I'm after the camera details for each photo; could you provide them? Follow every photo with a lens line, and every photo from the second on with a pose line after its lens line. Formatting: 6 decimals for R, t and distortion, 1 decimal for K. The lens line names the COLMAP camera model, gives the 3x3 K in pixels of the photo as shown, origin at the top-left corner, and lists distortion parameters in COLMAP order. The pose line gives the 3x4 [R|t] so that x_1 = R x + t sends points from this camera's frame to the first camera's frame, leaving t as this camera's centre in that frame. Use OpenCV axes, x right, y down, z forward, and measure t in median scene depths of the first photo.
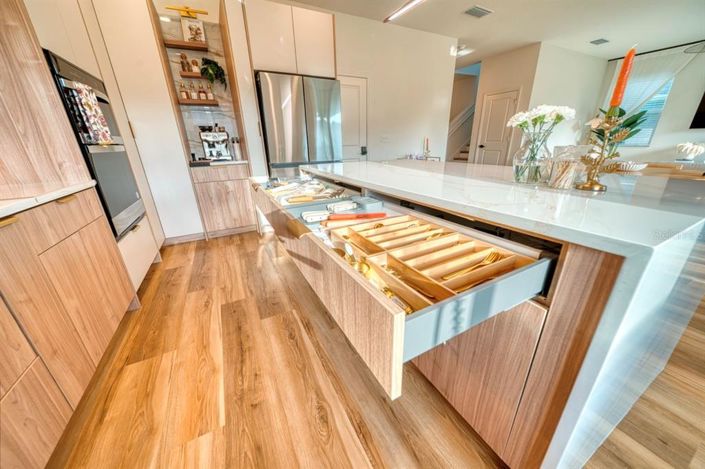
lens RADIAL K [[246.6, 0, 351.8], [0, 246.6, 236.5], [0, 0, 1]] dist [-0.002605, -0.000173]
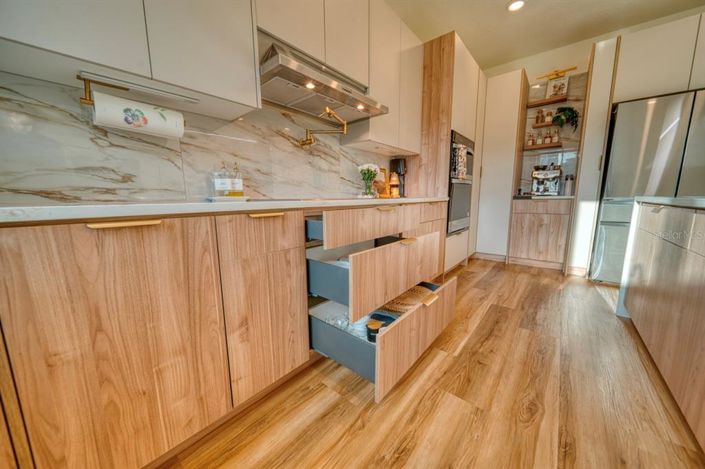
lens RADIAL K [[246.6, 0, 351.8], [0, 246.6, 236.5], [0, 0, 1]] dist [-0.002605, -0.000173]
pose [[0.376356, 0.166292, -0.911429, 0.162023], [-0.327265, 0.944203, 0.037135, 0.096870], [0.866749, 0.284303, 0.409778, -0.111391]]
